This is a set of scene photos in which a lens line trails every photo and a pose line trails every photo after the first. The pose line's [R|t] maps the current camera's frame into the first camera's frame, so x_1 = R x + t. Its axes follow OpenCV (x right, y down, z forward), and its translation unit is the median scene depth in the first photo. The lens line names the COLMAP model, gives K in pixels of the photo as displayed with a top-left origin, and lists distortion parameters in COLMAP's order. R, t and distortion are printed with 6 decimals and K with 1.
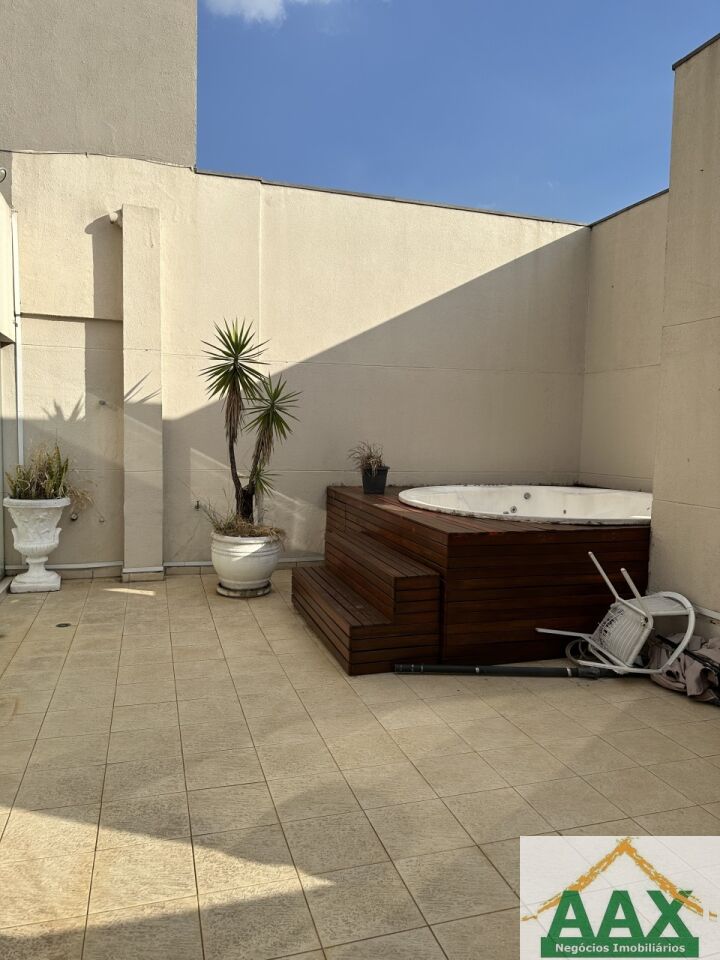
lens RADIAL K [[658.6, 0, 360.0], [0, 658.6, 480.0], [0, 0, 1]] dist [0.009895, 0.001466]
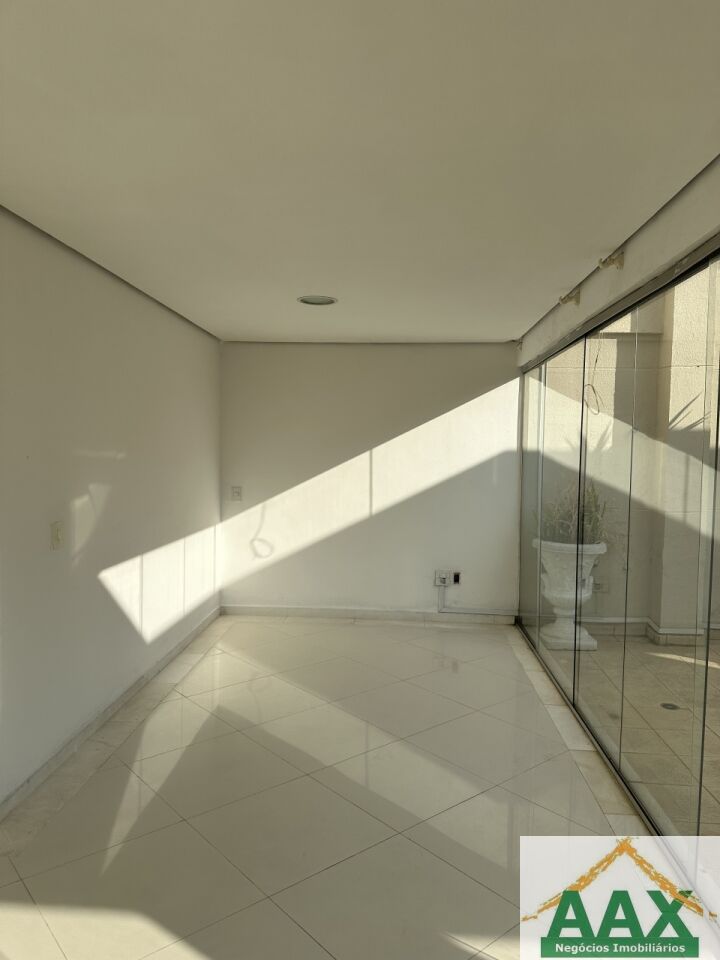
lens RADIAL K [[658.6, 0, 360.0], [0, 658.6, 480.0], [0, 0, 1]] dist [0.009895, 0.001466]
pose [[0.928479, 0.005373, -0.371345, -0.408230], [-0.018575, 0.999316, -0.031985, -0.019549], [0.370919, 0.036595, 0.927944, 0.079000]]
